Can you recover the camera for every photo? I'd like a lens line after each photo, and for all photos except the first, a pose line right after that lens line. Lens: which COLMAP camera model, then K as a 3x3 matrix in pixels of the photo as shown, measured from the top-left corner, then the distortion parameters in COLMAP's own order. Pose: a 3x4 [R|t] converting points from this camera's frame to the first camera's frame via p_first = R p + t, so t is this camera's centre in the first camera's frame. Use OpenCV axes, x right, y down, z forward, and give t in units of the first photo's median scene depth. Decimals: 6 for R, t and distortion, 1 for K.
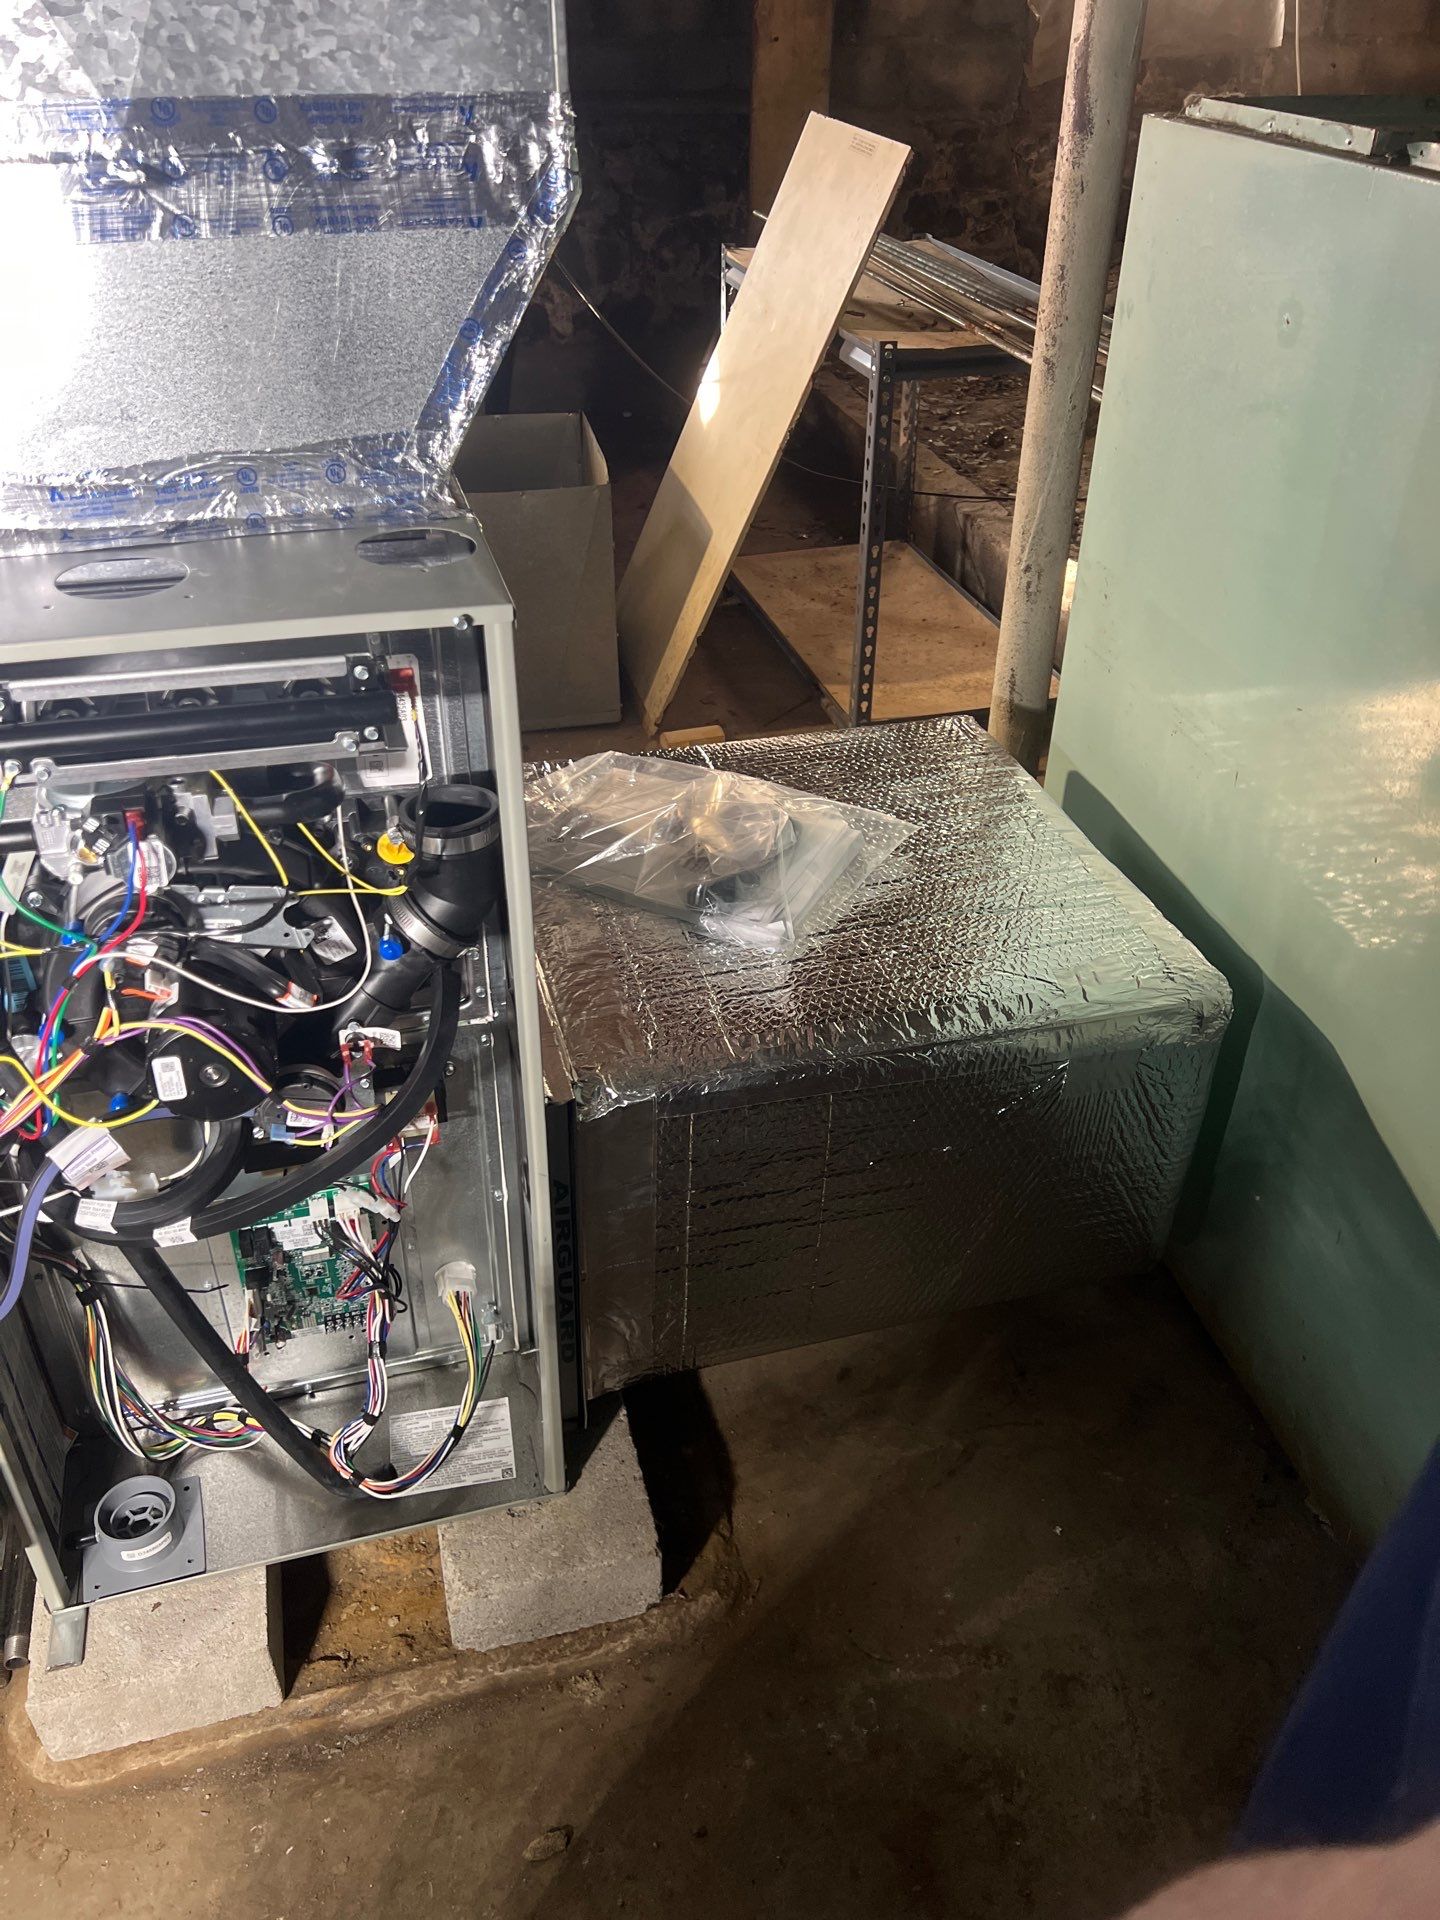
lens RADIAL K [[1459.4, 0, 712.1], [0, 1459.4, 971.6], [0, 0, 1]] dist [0.045744, -0.056317]
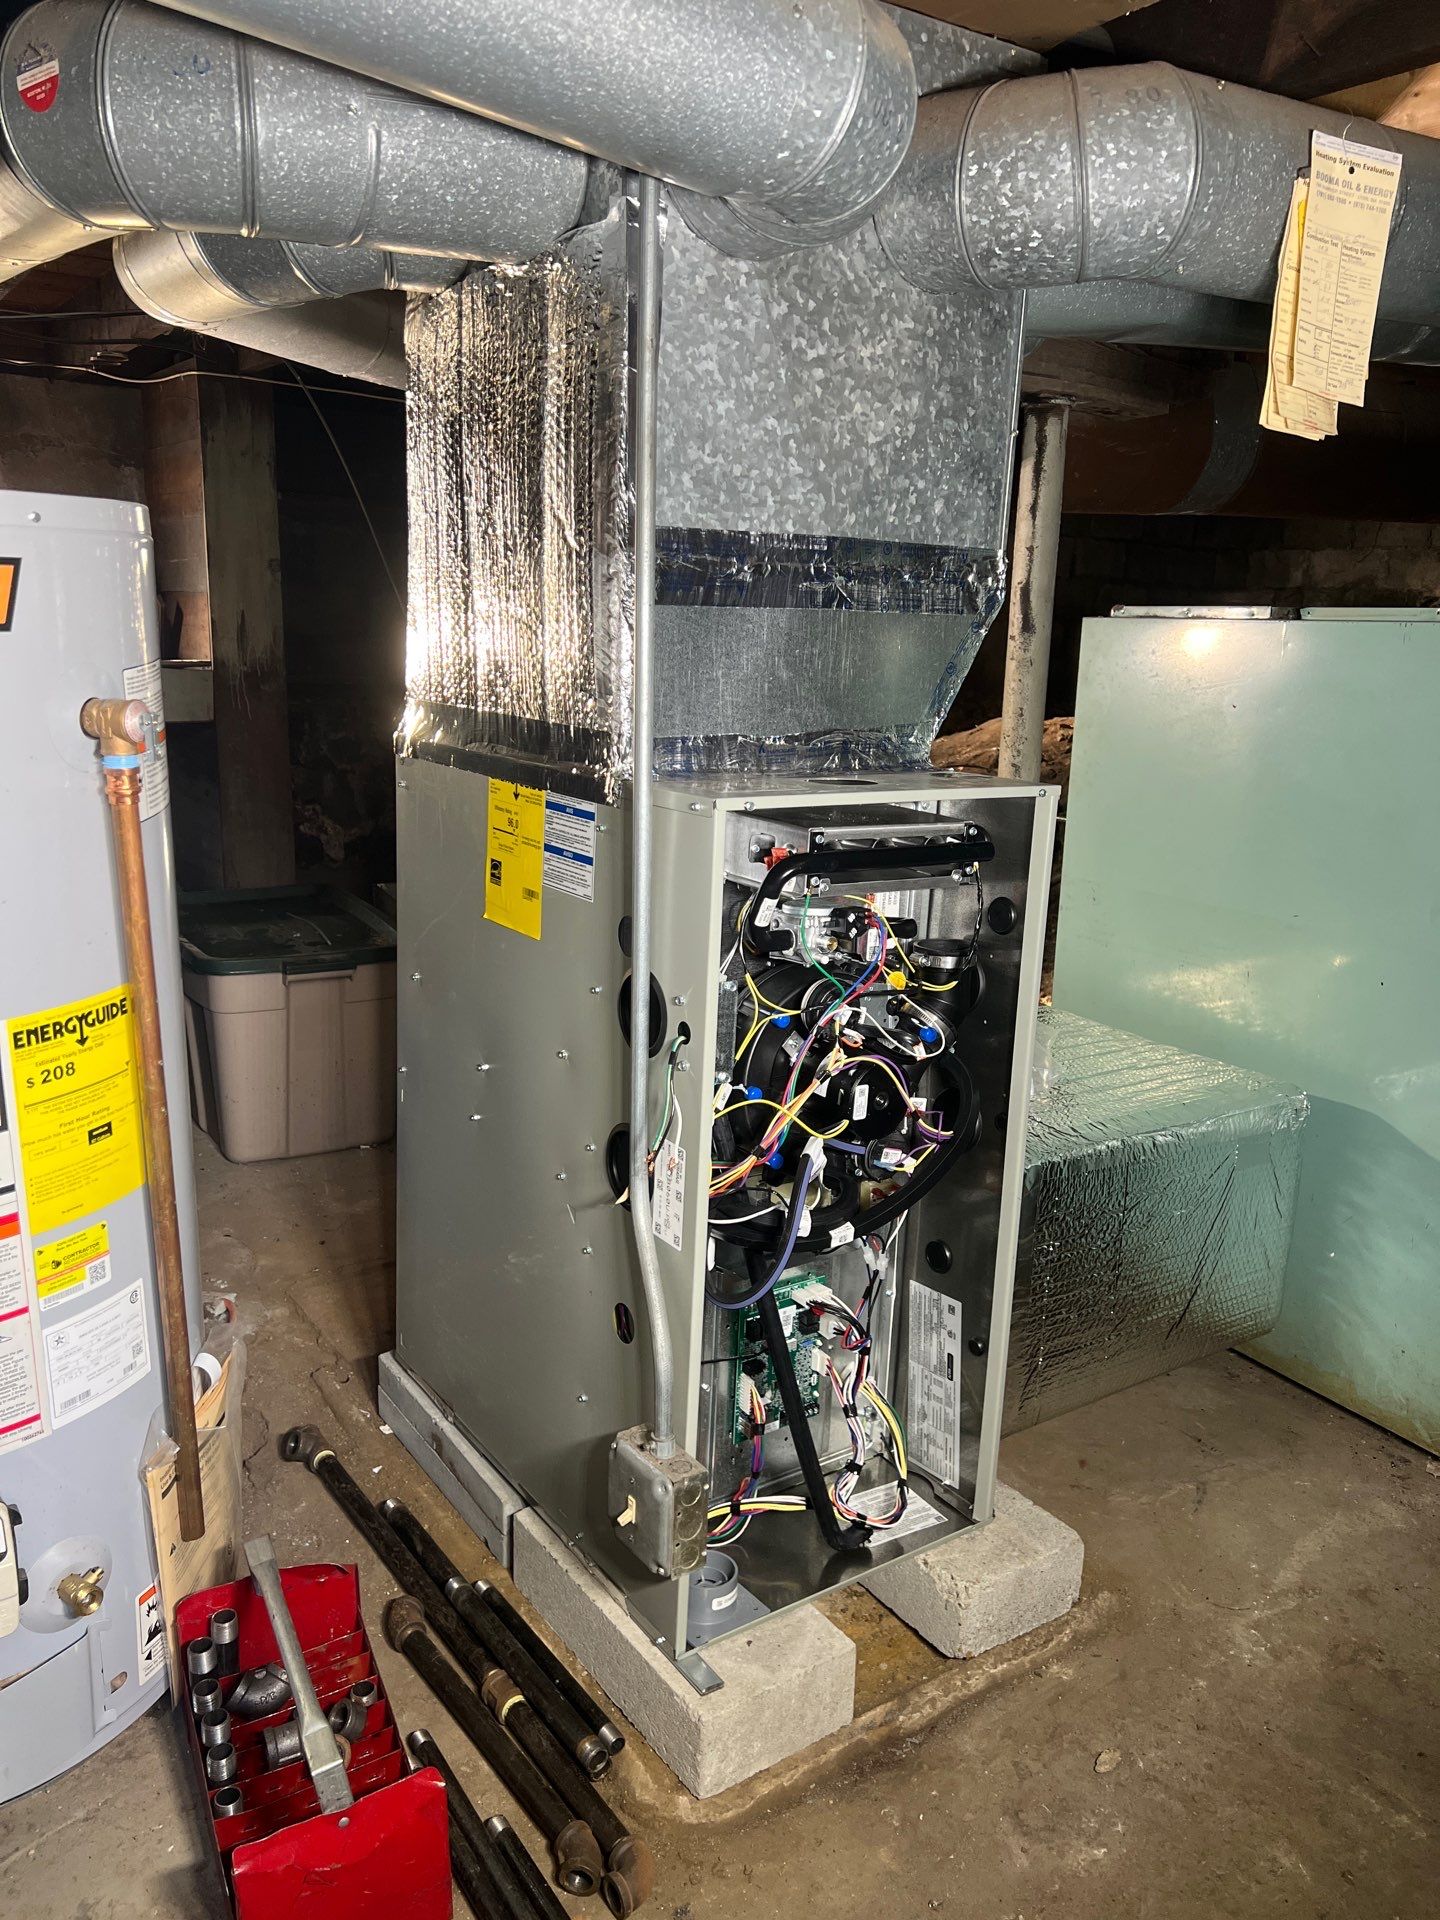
lens RADIAL K [[1459.4, 0, 716.1], [0, 1459.4, 978.5], [0, 0, 1]] dist [0.045744, -0.056317]
pose [[0.943873, -0.058558, 0.325075, -0.765115], [0.172072, 0.927241, -0.332589, 0.327066], [-0.281948, 0.369858, 0.885274, -0.243175]]
